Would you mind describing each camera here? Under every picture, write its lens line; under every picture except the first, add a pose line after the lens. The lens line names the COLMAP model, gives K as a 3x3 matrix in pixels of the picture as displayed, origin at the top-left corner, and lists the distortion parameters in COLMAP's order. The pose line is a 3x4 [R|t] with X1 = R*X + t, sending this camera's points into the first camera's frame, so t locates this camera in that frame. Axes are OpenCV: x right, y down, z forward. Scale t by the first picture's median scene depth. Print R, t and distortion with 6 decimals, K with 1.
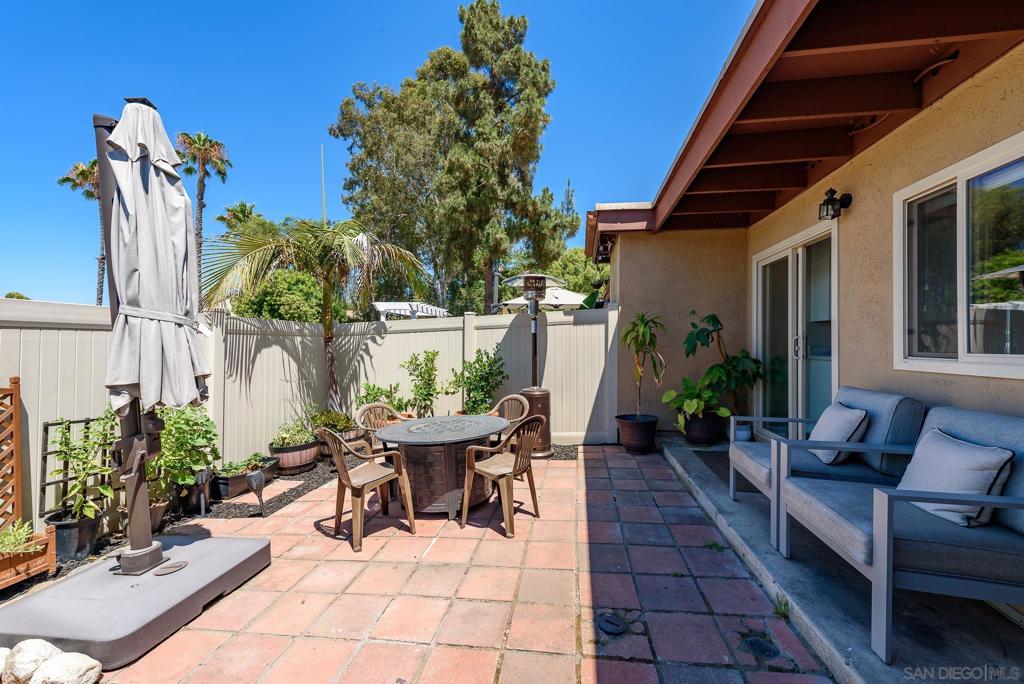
lens RADIAL K [[408.6, 0, 516.3], [0, 408.6, 336.6], [0, 0, 1]] dist [0.013111, -0.002326]
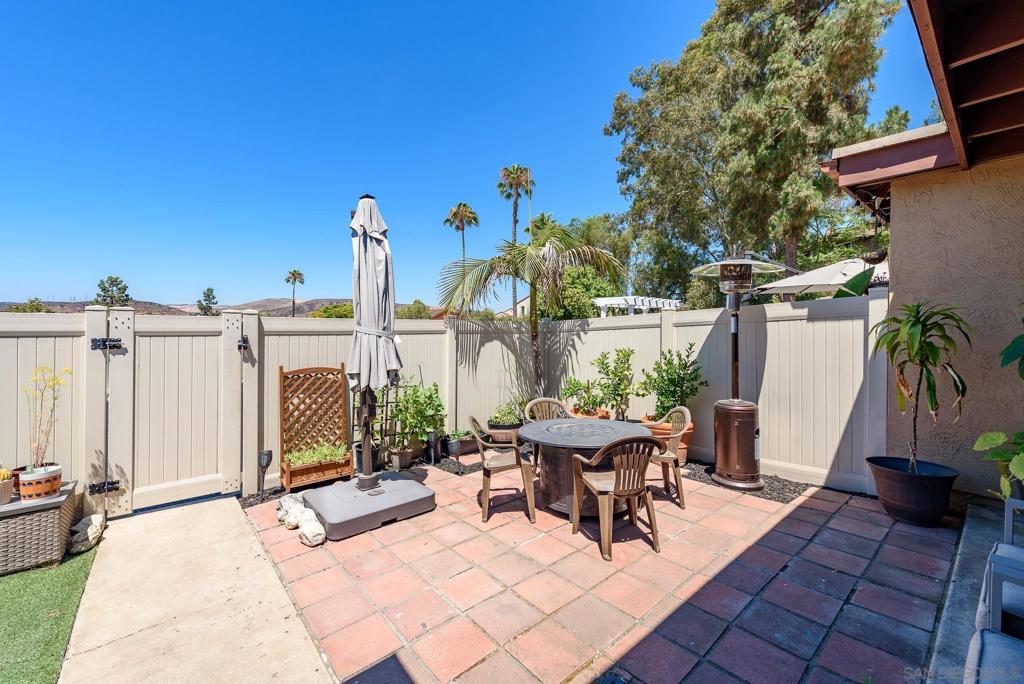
lens RADIAL K [[414.1, 0, 492.8], [0, 414.1, 324.5], [0, 0, 1]] dist [0.025195, -0.010037]
pose [[0.733773, -0.007624, -0.679352, 0.251750], [0.012931, 0.999913, 0.002745, -0.033007], [0.679272, -0.010798, 0.733808, 0.066358]]
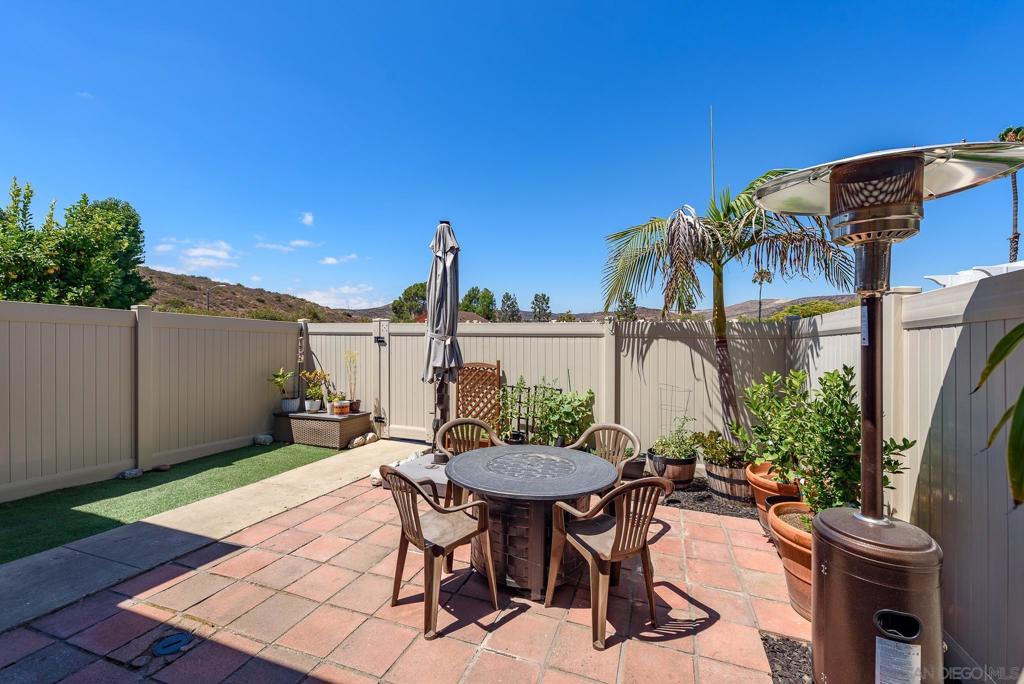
lens RADIAL K [[408.6, 0, 516.3], [0, 408.6, 336.6], [0, 0, 1]] dist [0.013111, -0.002326]
pose [[-0.205055, 0.014043, -0.978650, 0.402108], [0.016376, 0.999806, 0.010915, -0.022689], [0.978614, -0.013788, -0.205245, 0.787576]]
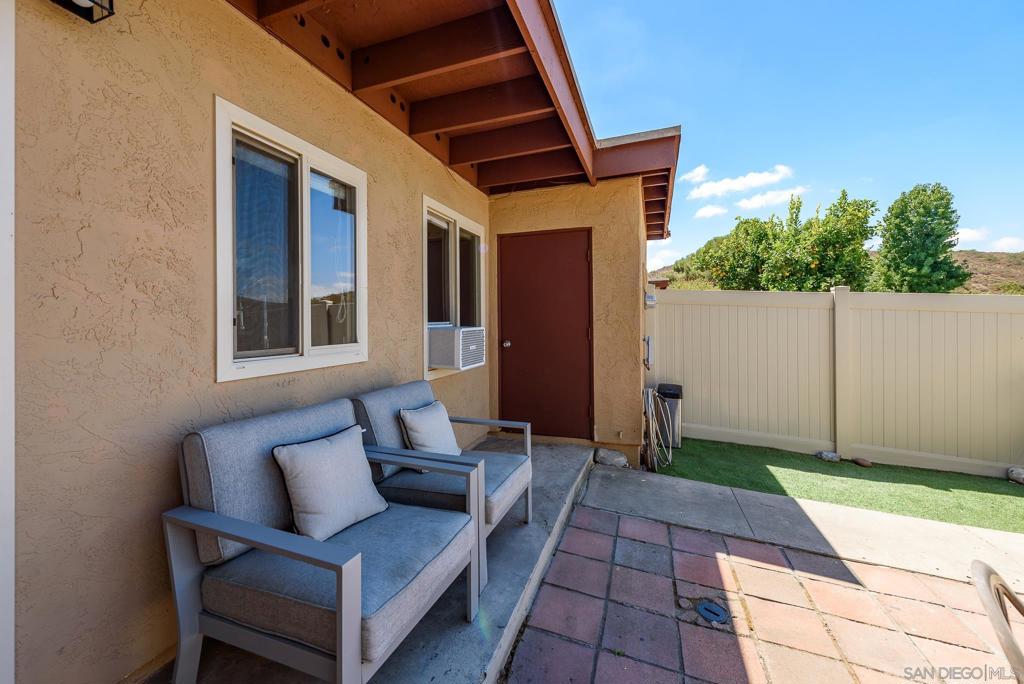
lens RADIAL K [[409.9, 0, 491.5], [0, 409.9, 321.2], [0, 0, 1]] dist [-0.000412, -0.000694]
pose [[-0.973841, -0.000112, 0.227231, 0.205235], [-0.004305, 0.999830, -0.017954, -0.001425], [-0.227191, -0.018463, -0.973675, 0.816750]]
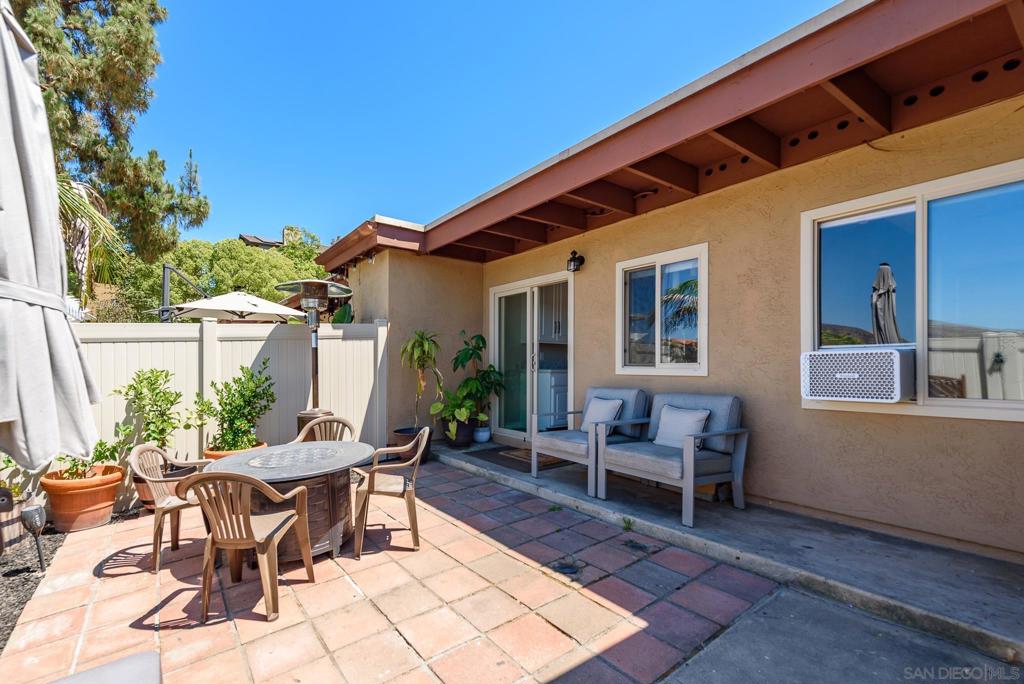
lens RADIAL K [[453.8, 0, 465.1], [0, 453.8, 363.8], [0, 0, 1]] dist [0.016472, -0.000620]
pose [[0.729828, -0.004077, 0.683619, -0.383357], [-0.007838, 0.999867, 0.014332, 0.009734], [-0.683586, -0.015818, 0.729698, 0.064288]]
